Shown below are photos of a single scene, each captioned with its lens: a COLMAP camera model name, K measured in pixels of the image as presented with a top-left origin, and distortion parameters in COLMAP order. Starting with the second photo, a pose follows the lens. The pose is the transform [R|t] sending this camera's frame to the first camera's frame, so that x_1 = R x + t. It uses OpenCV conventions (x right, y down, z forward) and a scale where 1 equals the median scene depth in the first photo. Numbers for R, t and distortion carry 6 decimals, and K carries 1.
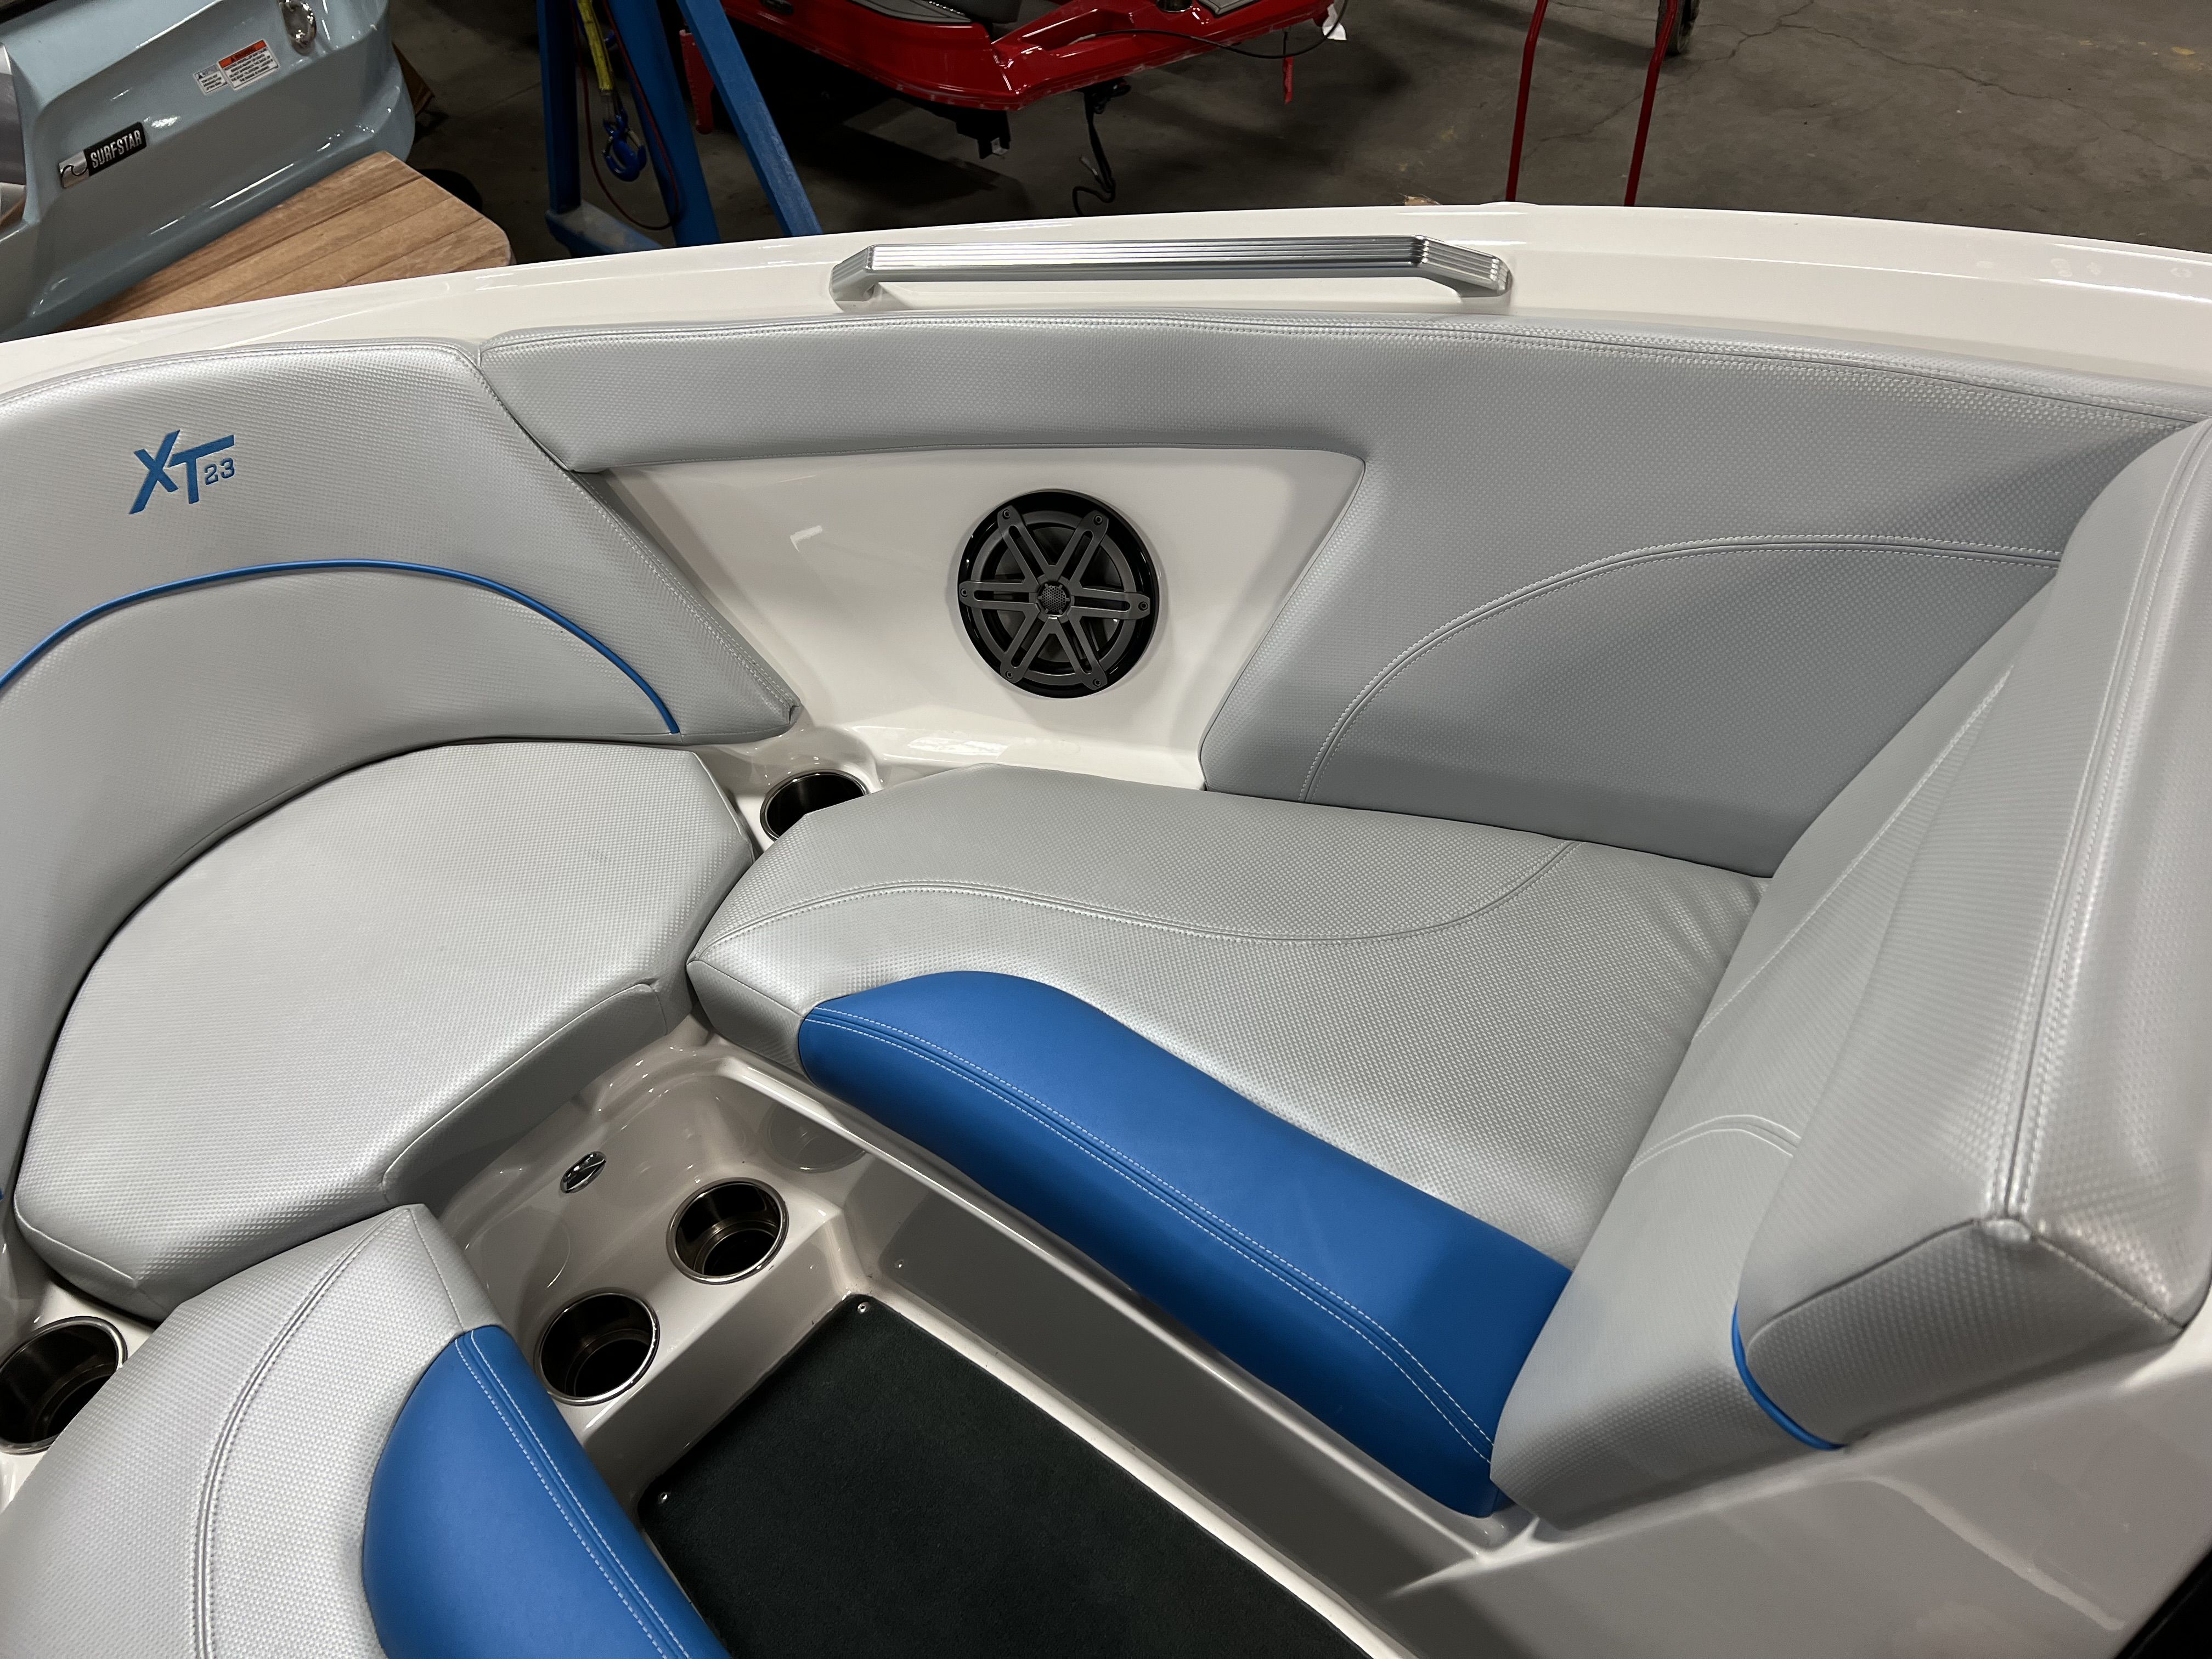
lens RADIAL K [[1679.6, 0, 1106.0], [0, 1679.6, 829.5], [0, 0, 1]] dist [0.087965, -0.094479]
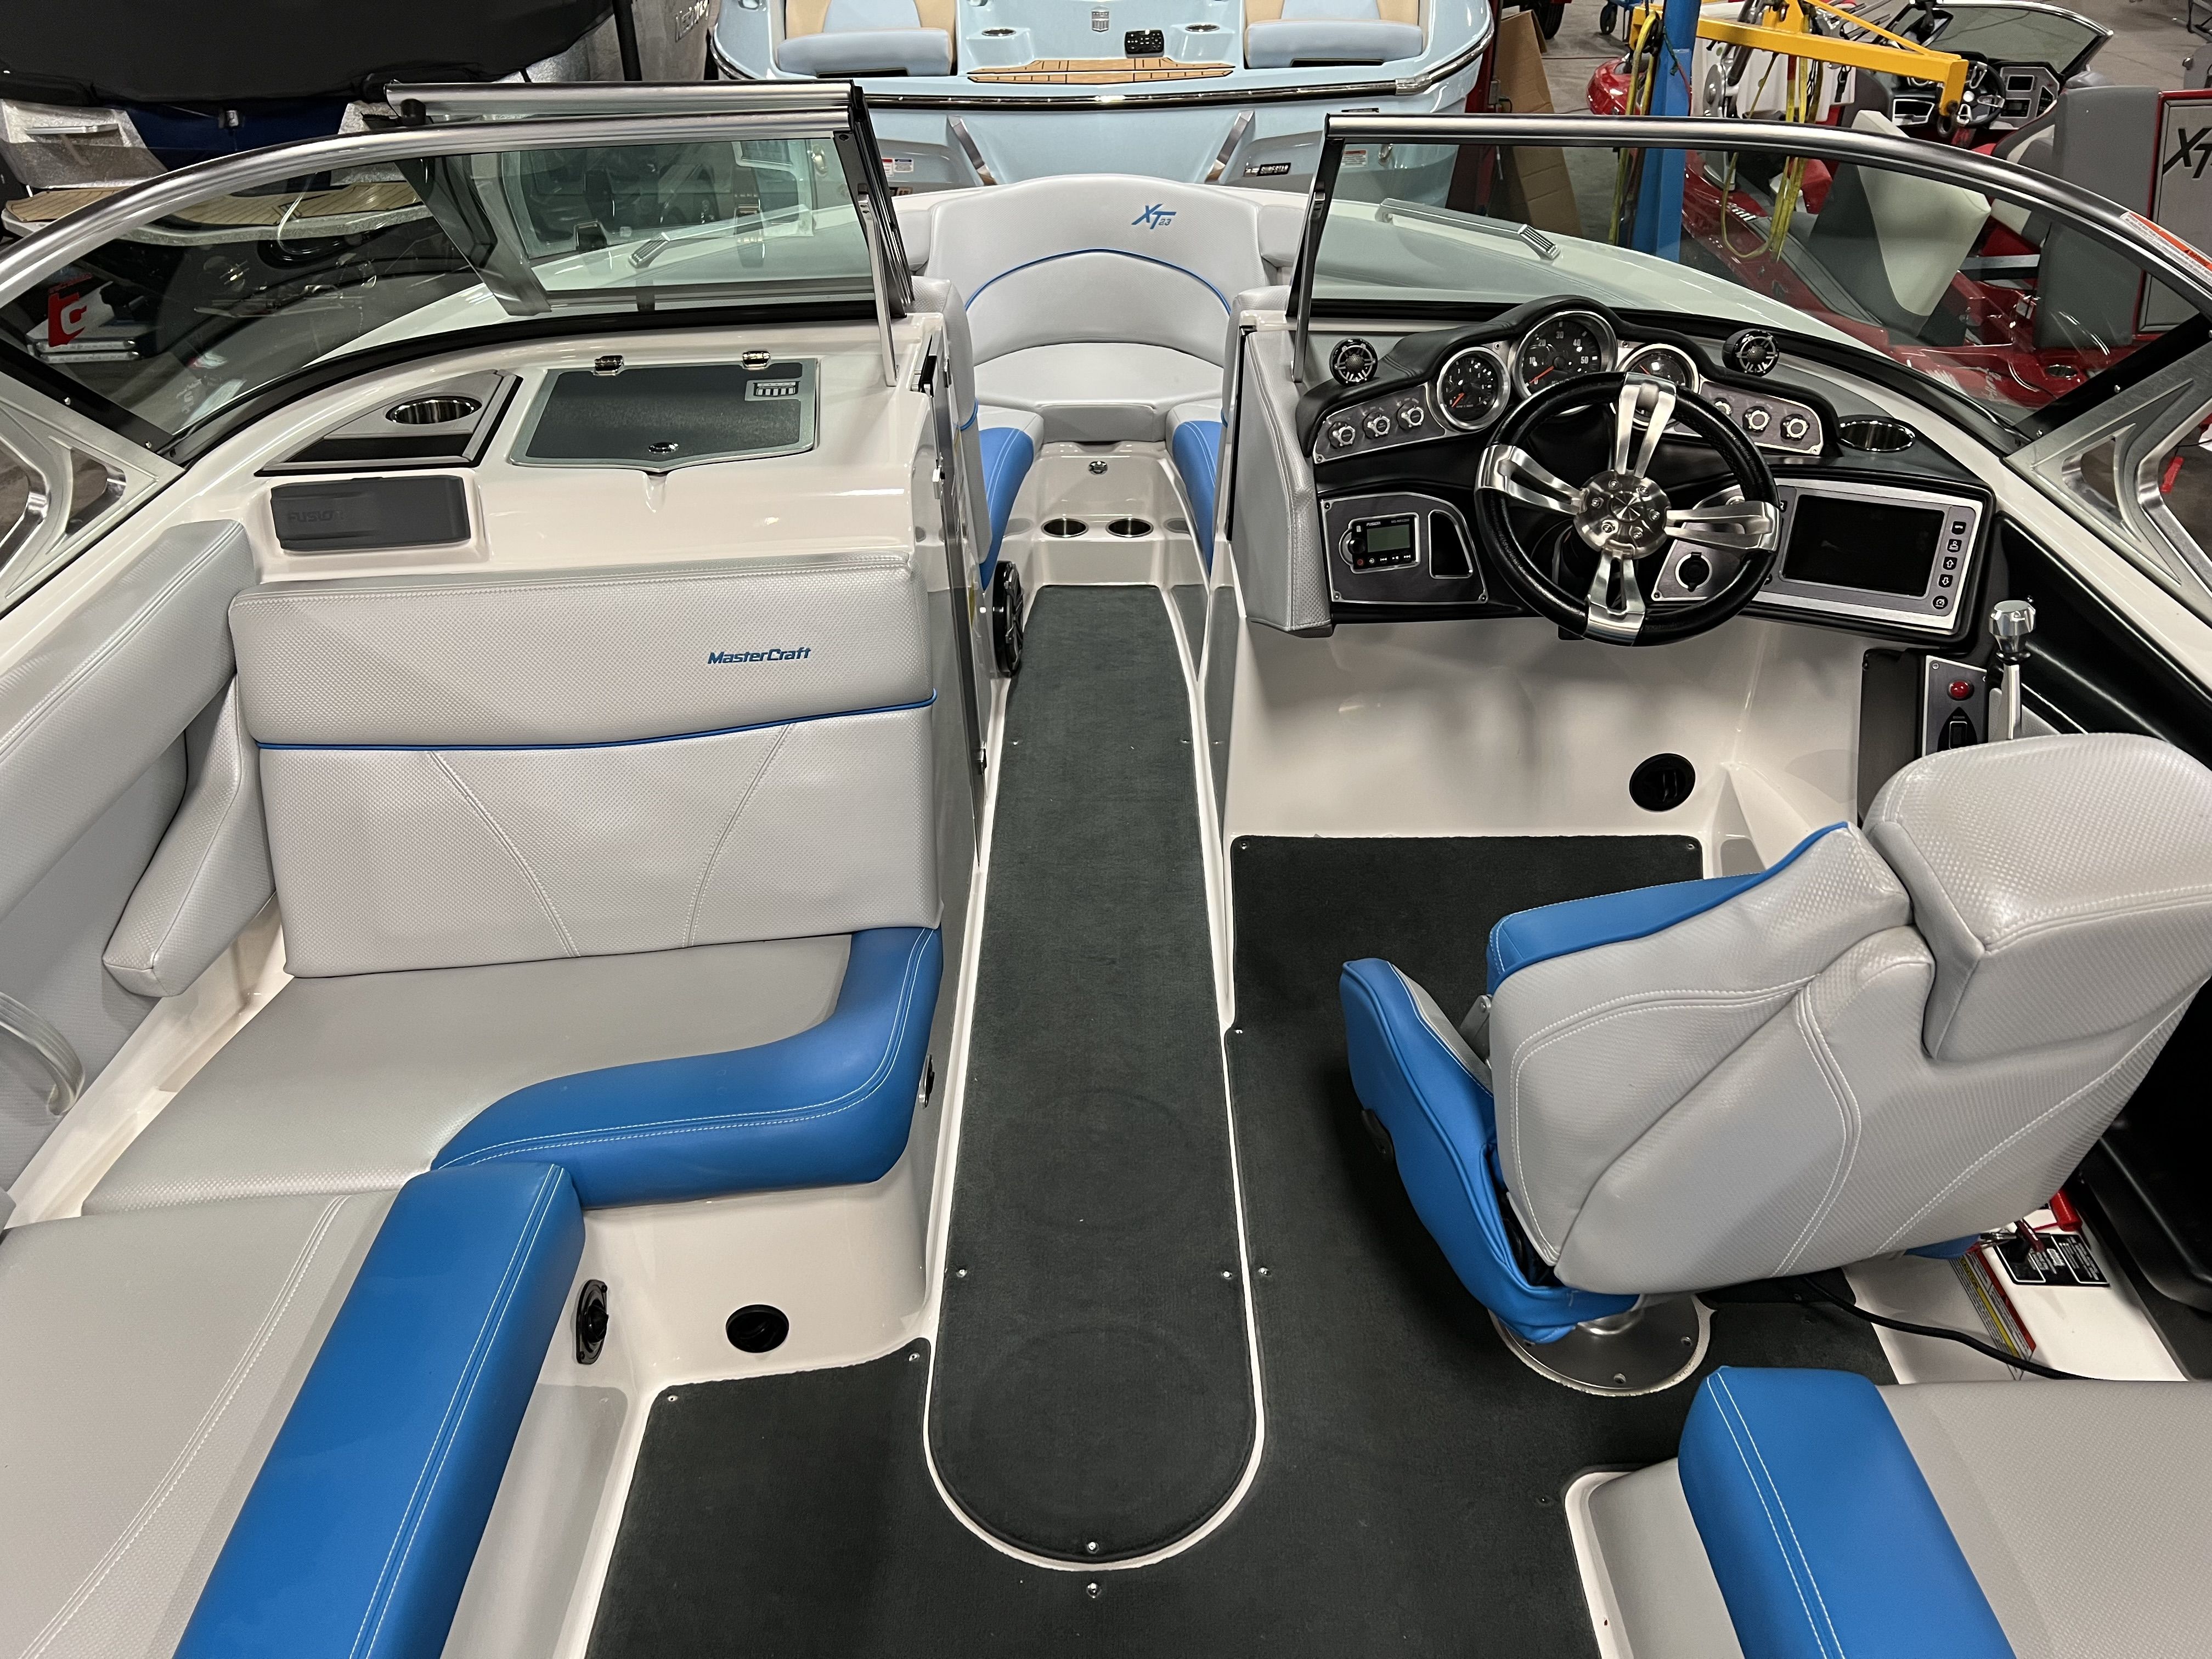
lens RADIAL K [[1724.2, 0, 1103.1], [0, 1724.2, 829.4], [0, 0, 1]] dist [0.050771, -0.052591]
pose [[0.668766, 0.459262, -0.584663, 1.401502], [-0.564071, 0.825720, 0.003405, 0.604696], [0.484332, 0.327514, 0.811269, -0.895587]]
